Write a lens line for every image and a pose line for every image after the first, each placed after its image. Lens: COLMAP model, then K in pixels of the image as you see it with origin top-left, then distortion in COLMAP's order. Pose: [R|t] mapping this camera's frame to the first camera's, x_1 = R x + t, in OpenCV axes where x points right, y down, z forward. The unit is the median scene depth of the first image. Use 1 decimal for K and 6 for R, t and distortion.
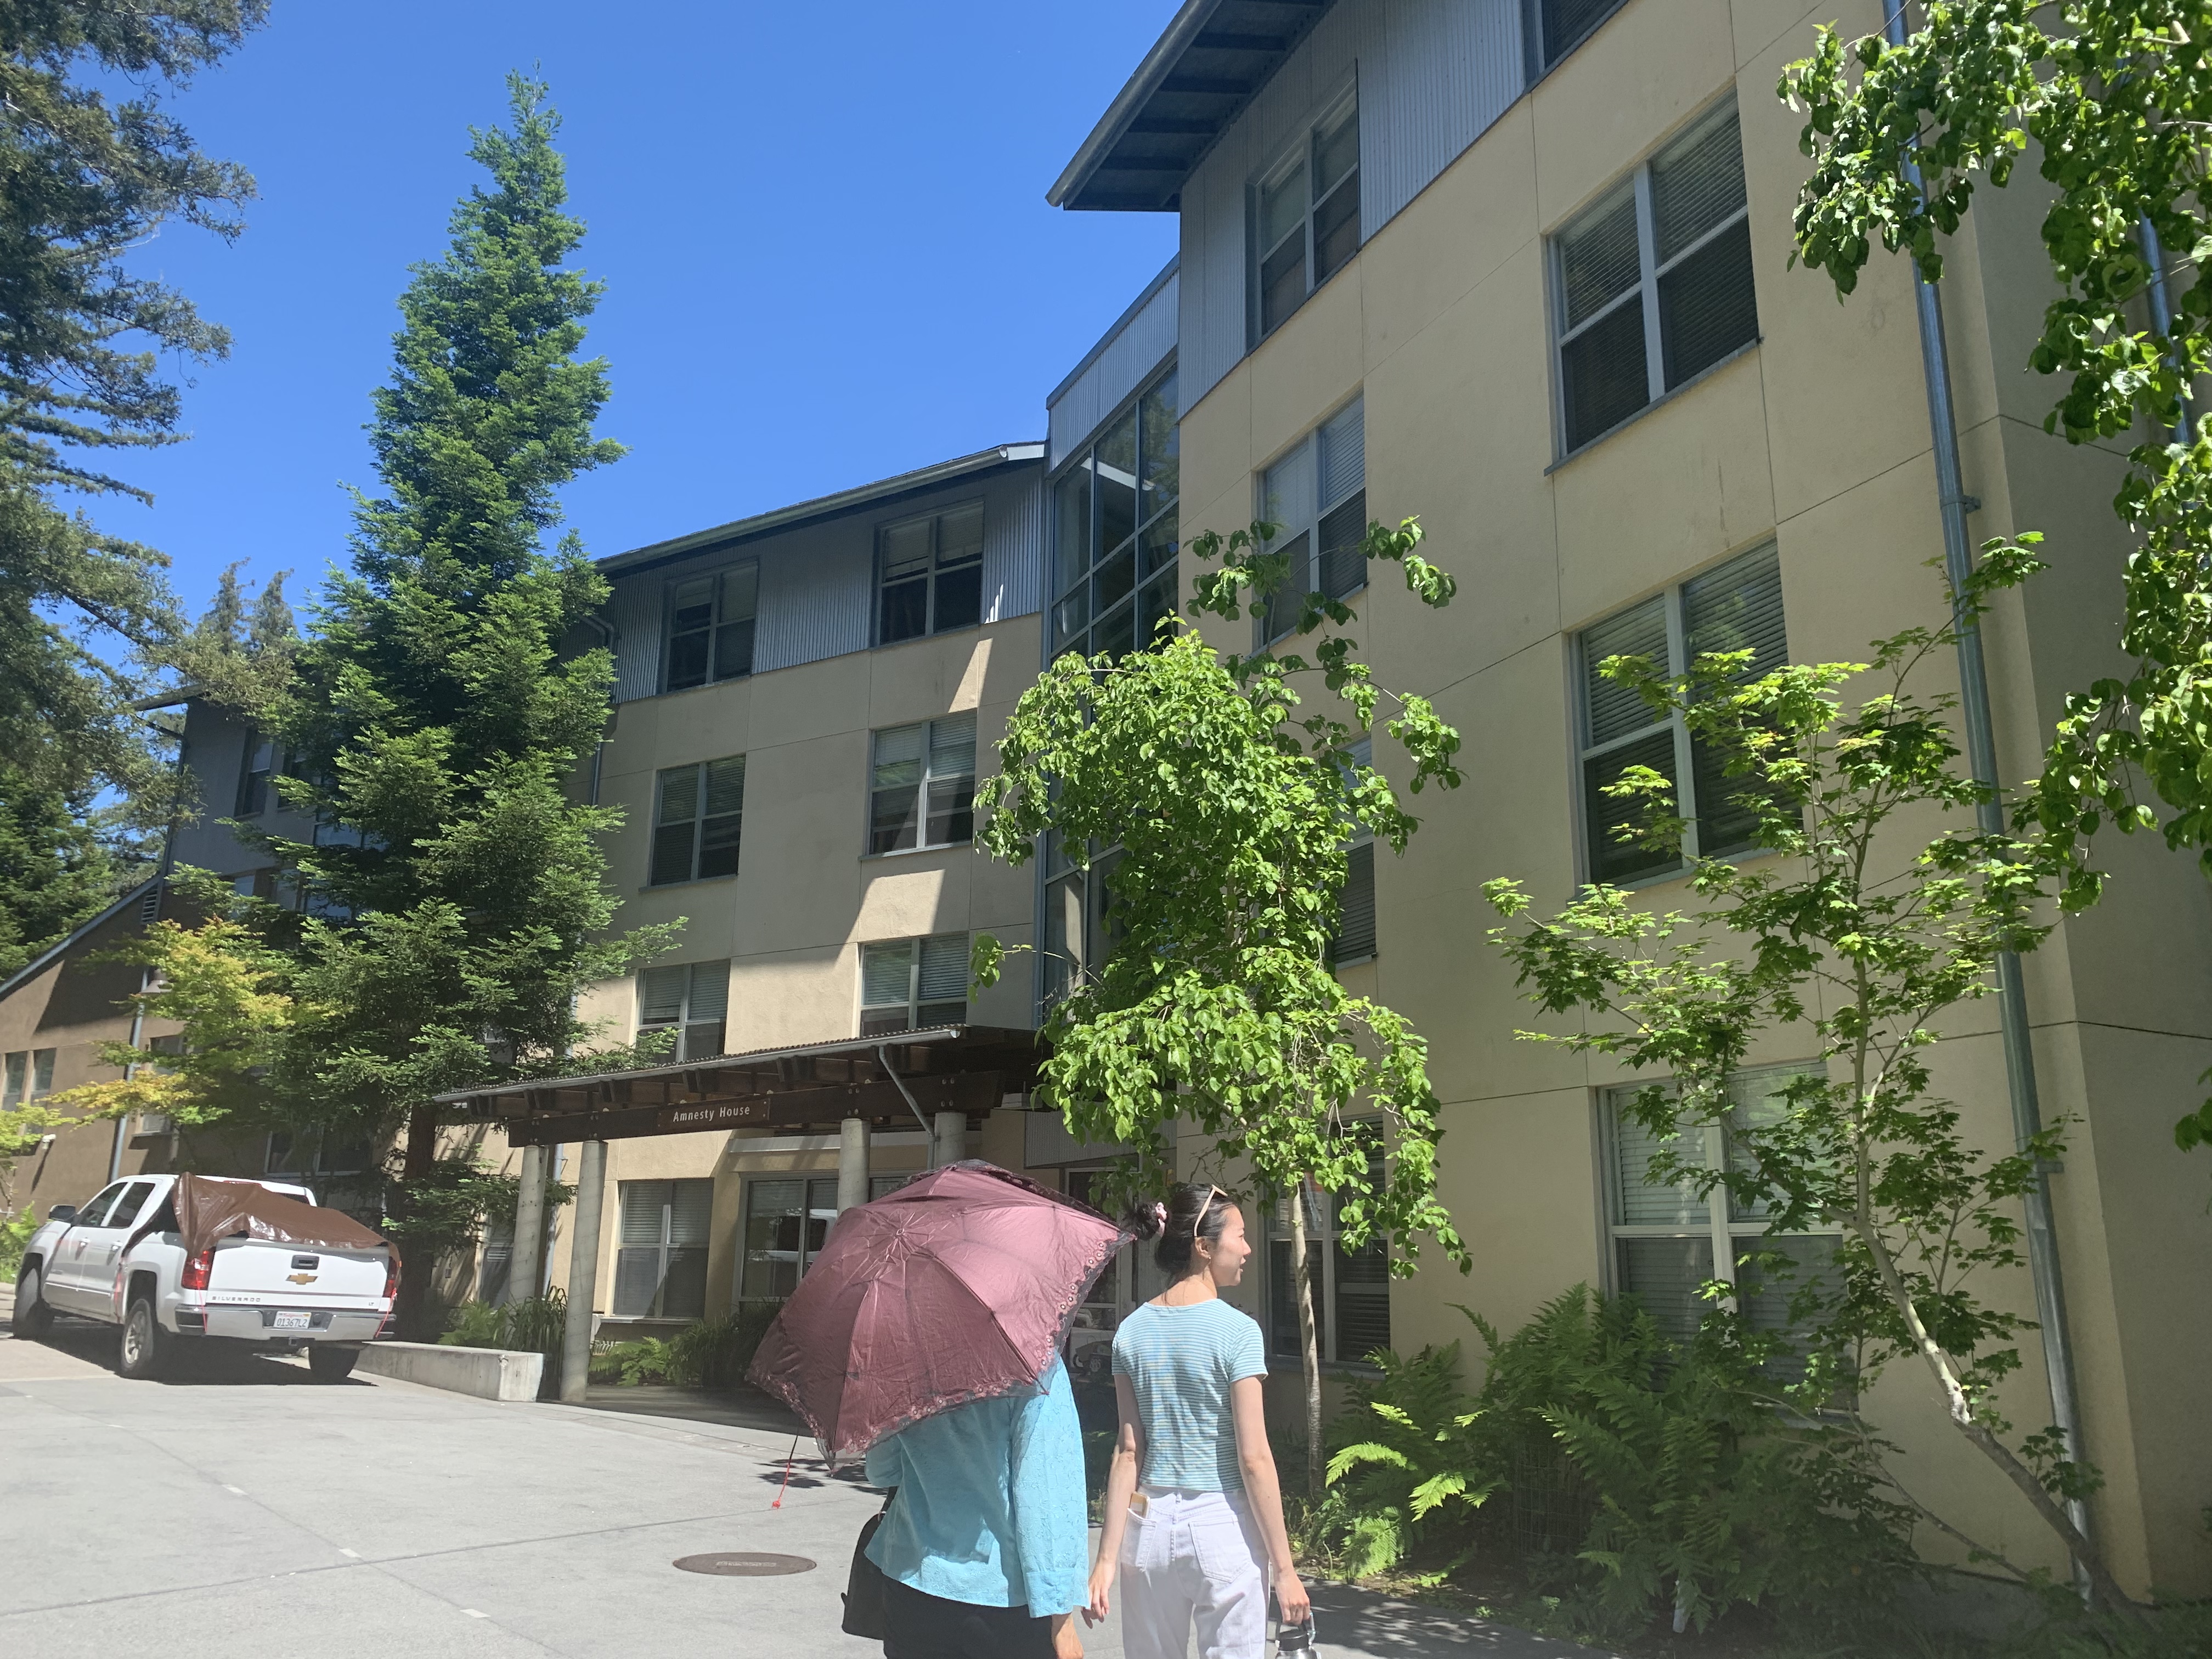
lens RADIAL K [[1686.8, 0, 1106.0], [0, 1686.8, 829.5], [0, 0, 1]] dist [0.082685, -0.135831]
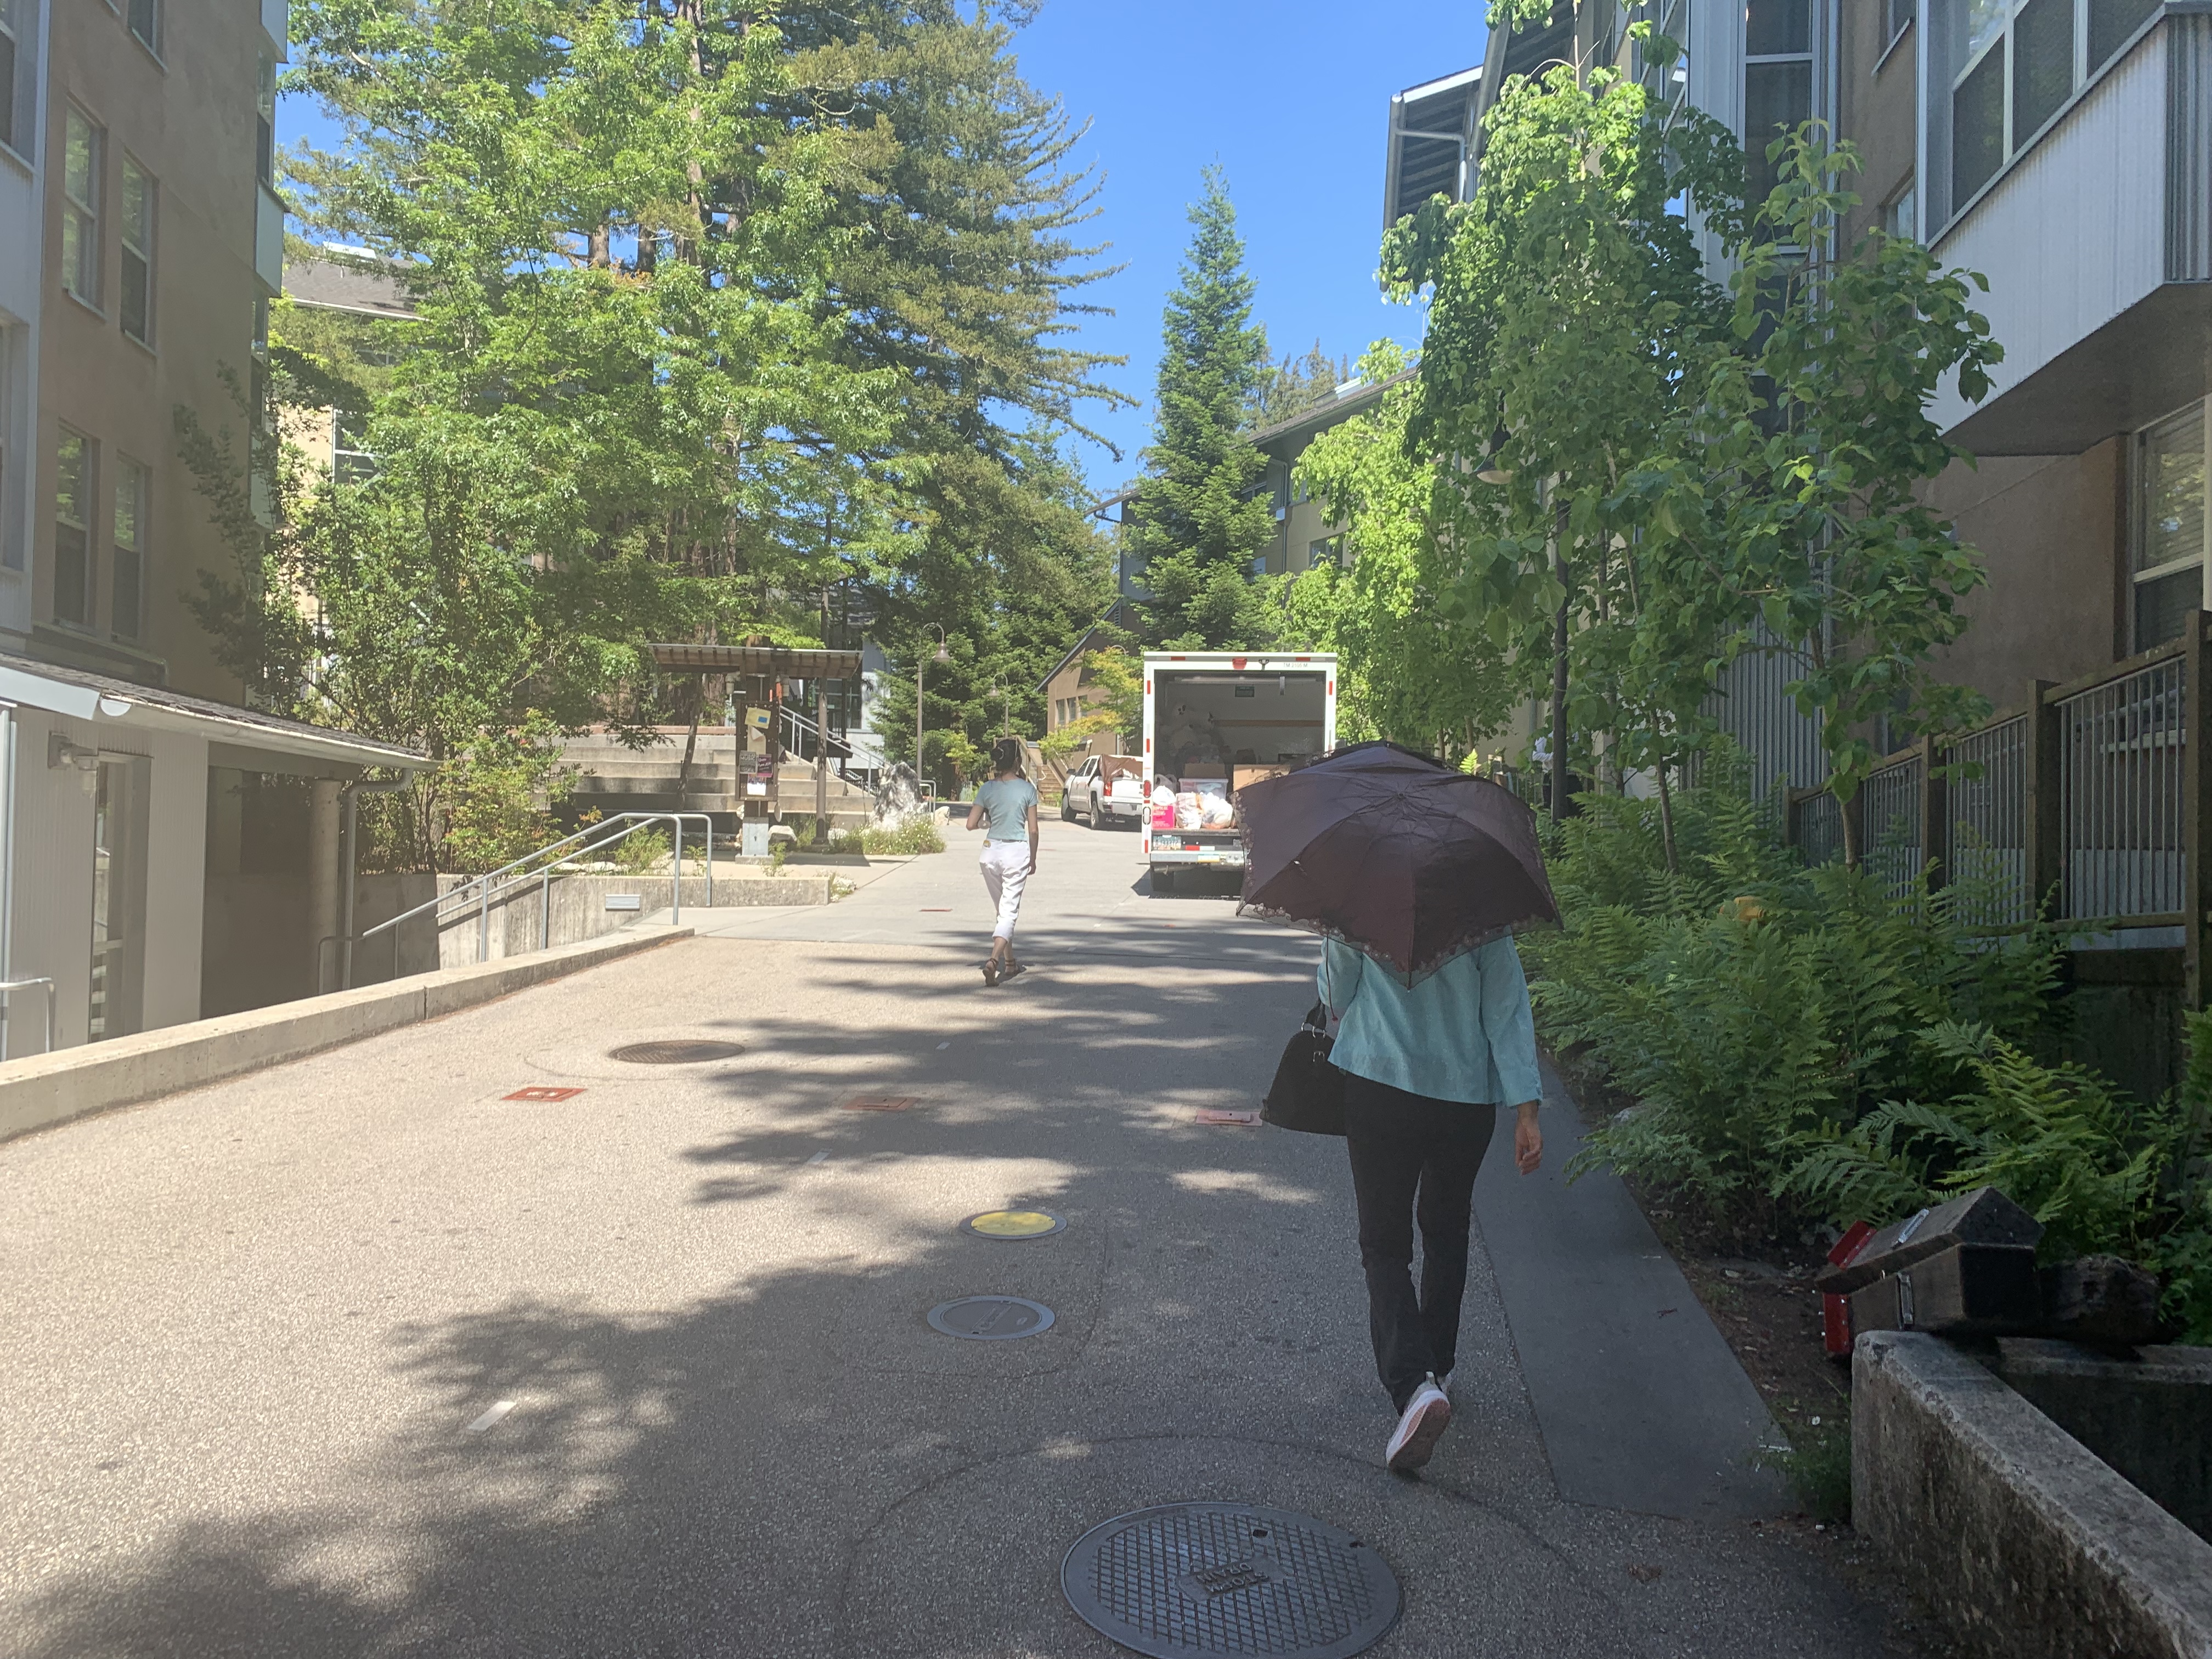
lens RADIAL K [[1700.8, 0, 1122.1], [0, 1700.8, 817.4], [0, 0, 1]] dist [0.046767, -0.088415]
pose [[0.840254, -0.009436, -0.542111, 0.686723], [0.135657, 0.971706, 0.193351, -0.154380], [0.524948, -0.236005, 0.817760, -0.865393]]
